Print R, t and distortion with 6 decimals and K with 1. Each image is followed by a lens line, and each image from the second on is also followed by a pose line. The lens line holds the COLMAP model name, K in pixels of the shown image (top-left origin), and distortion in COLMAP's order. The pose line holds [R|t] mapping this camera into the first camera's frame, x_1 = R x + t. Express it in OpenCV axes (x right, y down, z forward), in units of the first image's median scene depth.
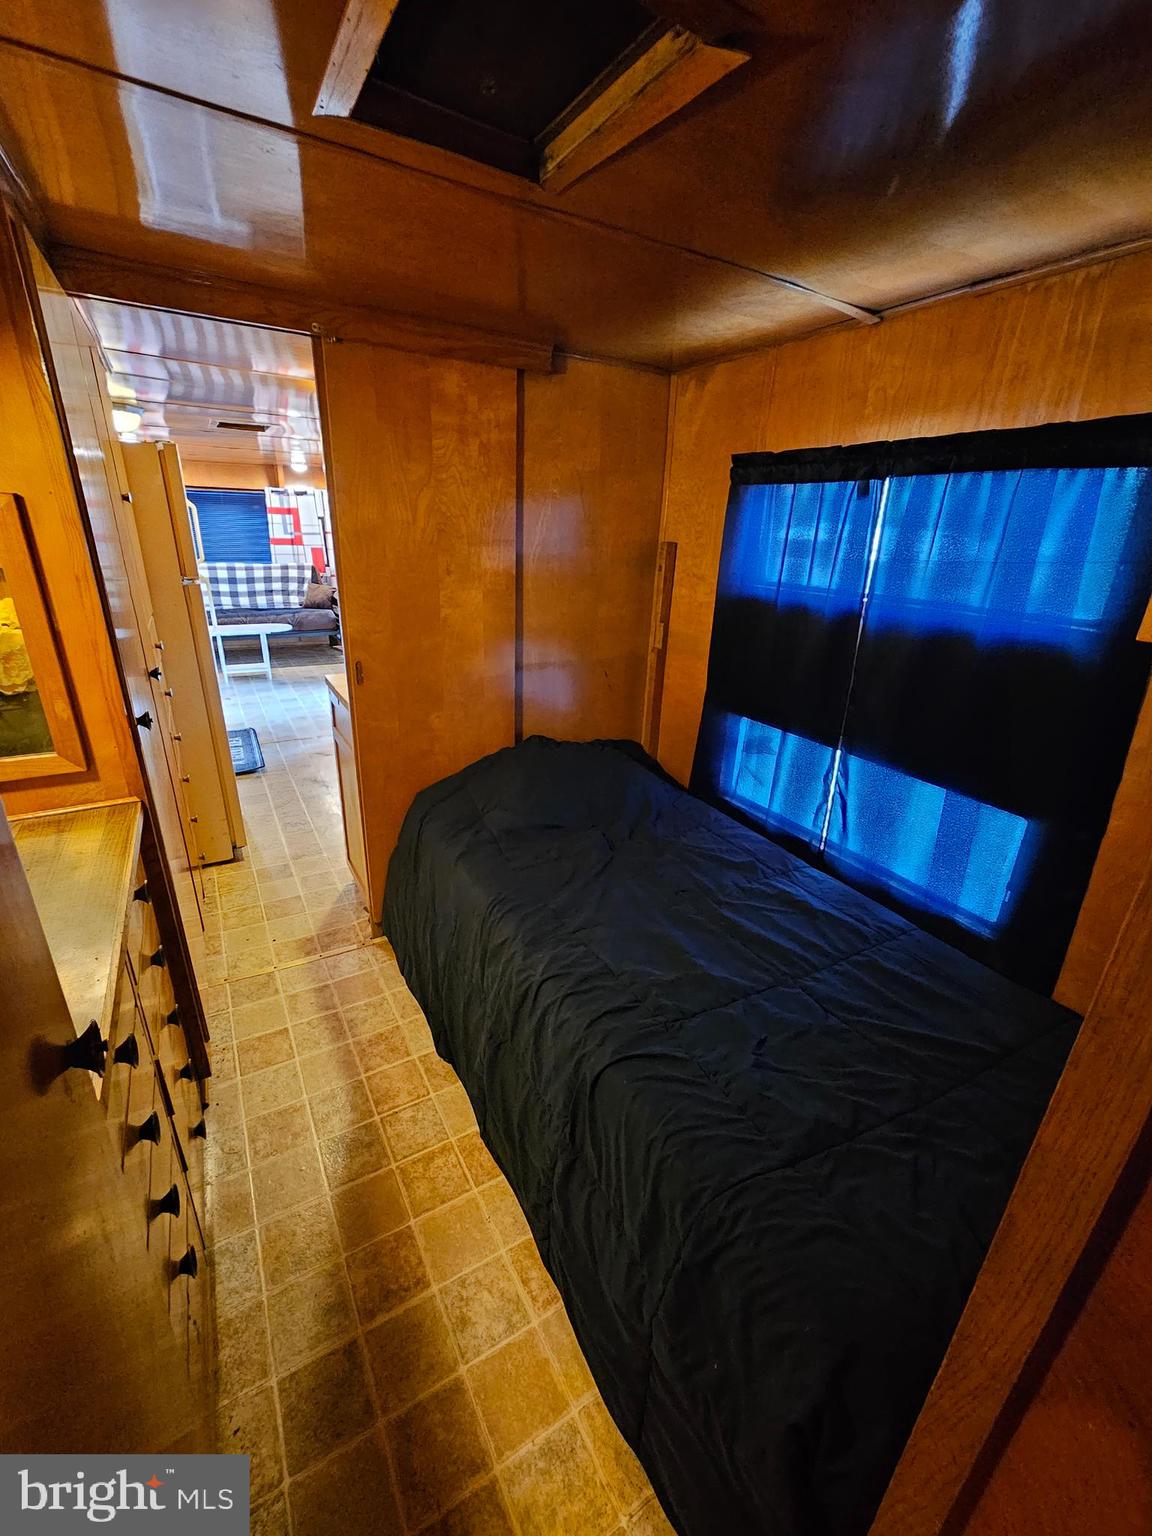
lens RADIAL K [[630.9, 0, 568.1], [0, 630.9, 774.9], [0, 0, 1]] dist [0.000068, -0.000328]
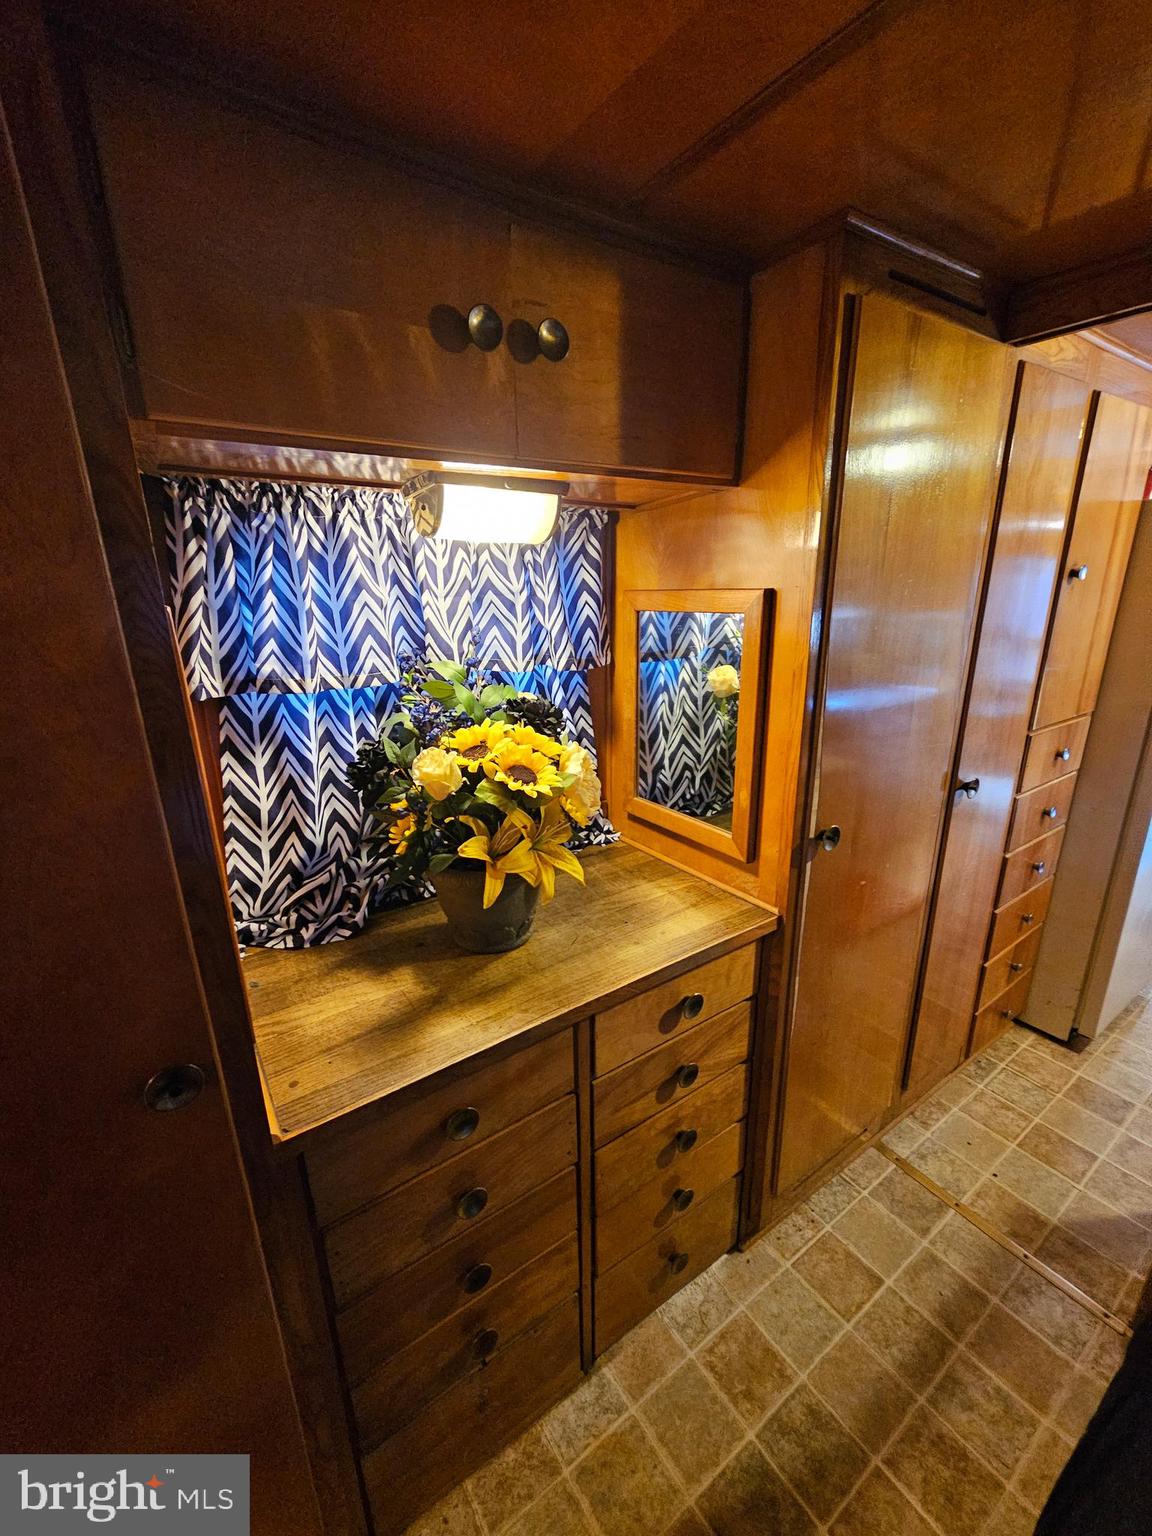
lens RADIAL K [[630.9, 0, 568.1], [0, 630.9, 774.9], [0, 0, 1]] dist [0.000068, -0.000328]
pose [[0.074159, 0.254833, -0.964137, 0.076305], [-0.344335, 0.913882, 0.215064, -0.160185], [0.935913, 0.316038, 0.155521, 0.363738]]
